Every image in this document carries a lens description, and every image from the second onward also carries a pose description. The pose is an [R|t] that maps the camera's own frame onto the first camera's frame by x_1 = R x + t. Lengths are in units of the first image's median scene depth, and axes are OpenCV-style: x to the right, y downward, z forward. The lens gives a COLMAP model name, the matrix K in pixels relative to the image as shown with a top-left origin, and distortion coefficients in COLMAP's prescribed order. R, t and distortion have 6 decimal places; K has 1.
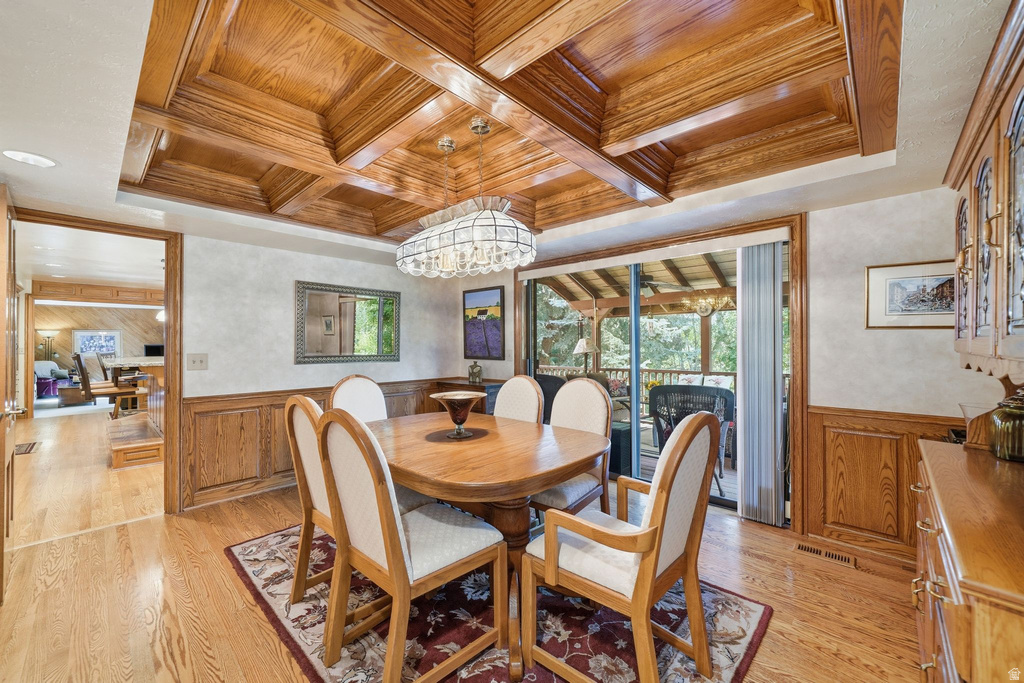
lens RADIAL K [[405.0, 0, 511.7], [0, 405.0, 344.2], [0, 0, 1]] dist [-0.000897, -0.000125]
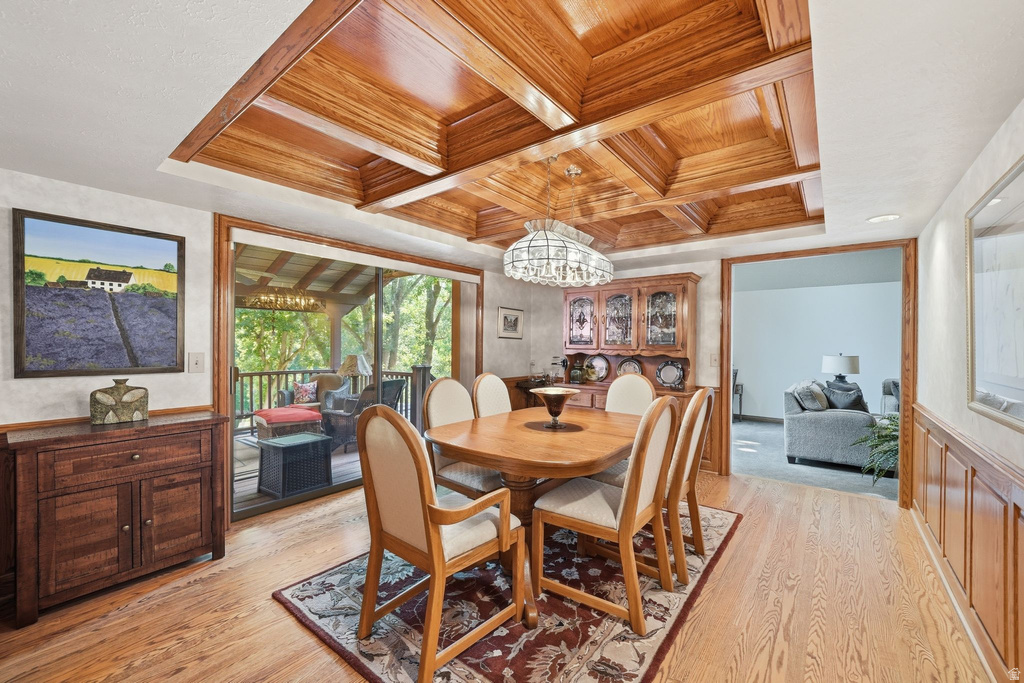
lens RADIAL K [[405.0, 0, 511.7], [0, 405.0, 344.2], [0, 0, 1]] dist [-0.000897, -0.000125]
pose [[-0.084663, -0.002341, 0.996407, -1.258050], [-0.009586, 0.999953, 0.001535, -0.007132], [-0.996364, -0.009421, -0.084682, 1.221398]]
